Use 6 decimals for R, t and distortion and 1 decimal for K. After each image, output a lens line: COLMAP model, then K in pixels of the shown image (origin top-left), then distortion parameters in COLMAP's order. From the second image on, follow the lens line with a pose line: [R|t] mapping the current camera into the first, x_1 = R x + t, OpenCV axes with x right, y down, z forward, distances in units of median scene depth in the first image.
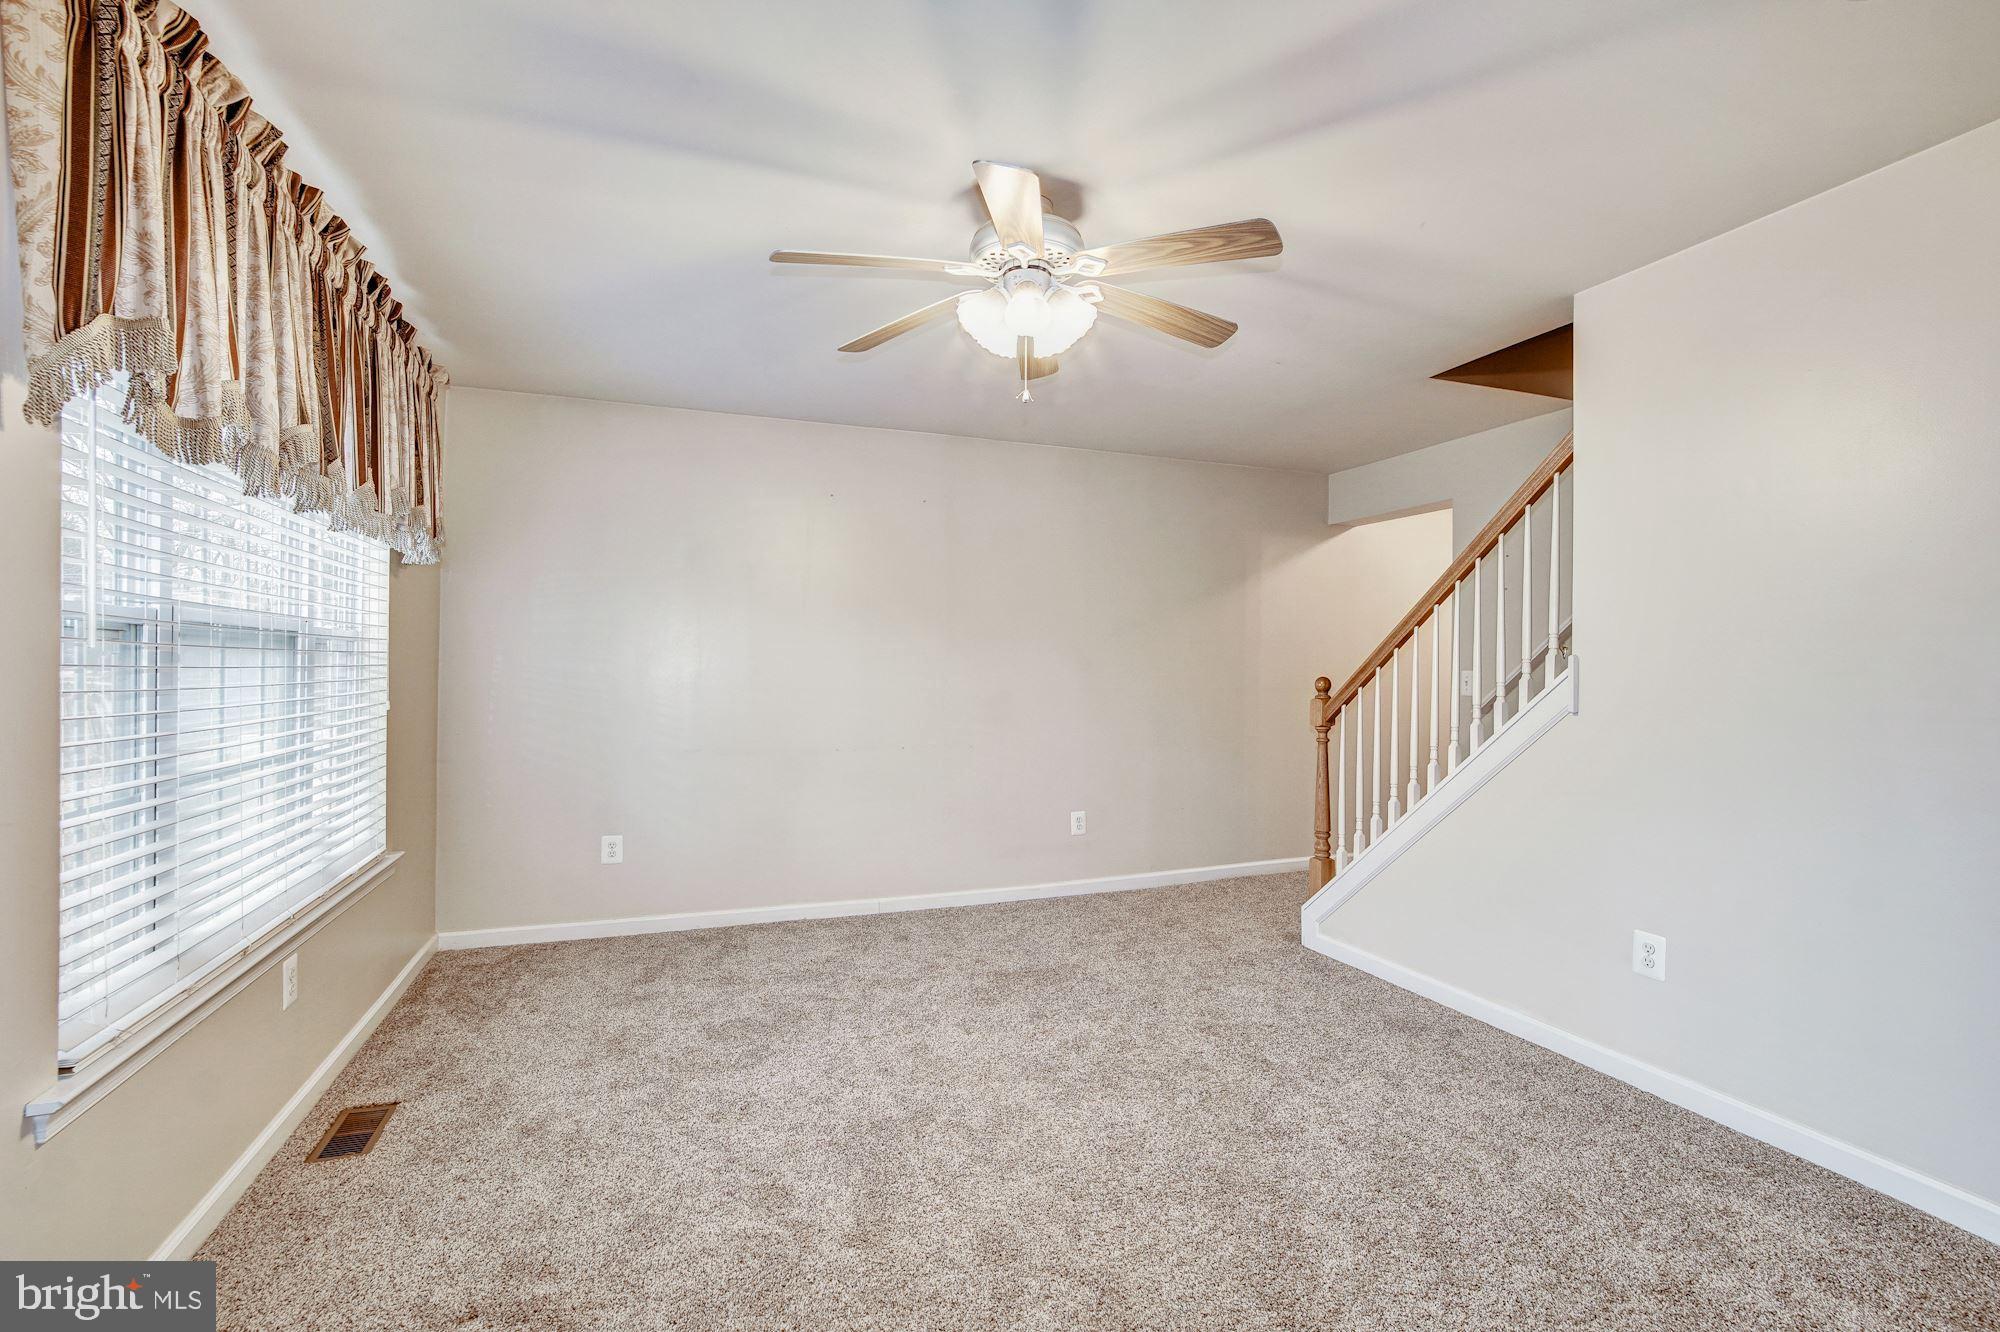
lens RADIAL K [[883.7, 0, 998.3], [0, 883.7, 664.9], [0, 0, 1]] dist [-0.009501, 0.002831]
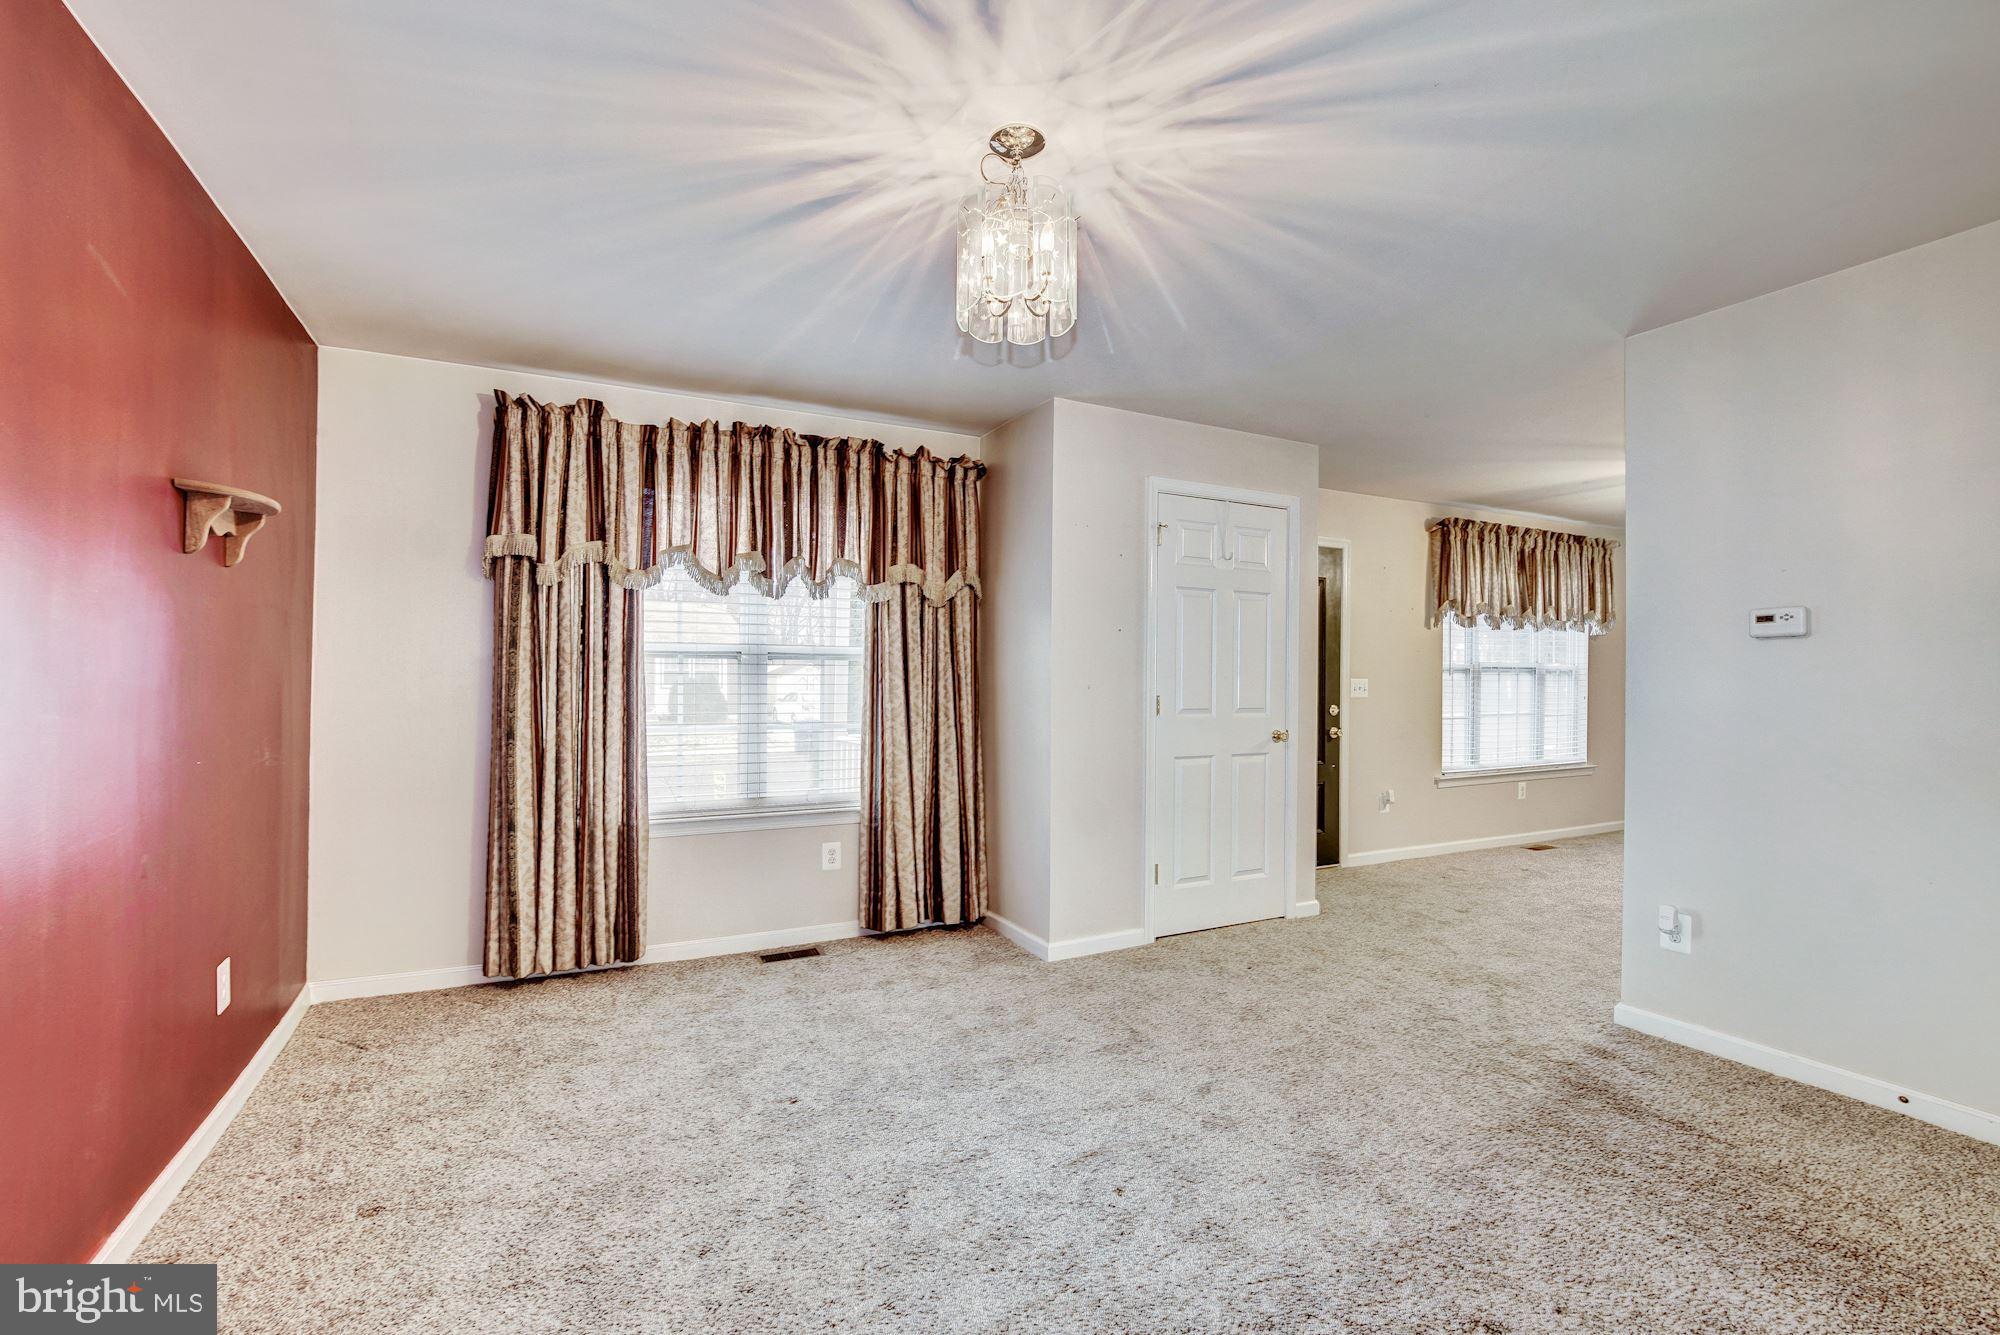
lens RADIAL K [[883.7, 0, 999.1], [0, 883.7, 677.6], [0, 0, 1]] dist [-0.009501, 0.002831]
pose [[0.122889, -0.008904, -0.992380, 2.384524], [-0.007175, 0.999926, -0.009861, 0.044894], [0.992394, 0.008332, 0.122816, -1.372059]]
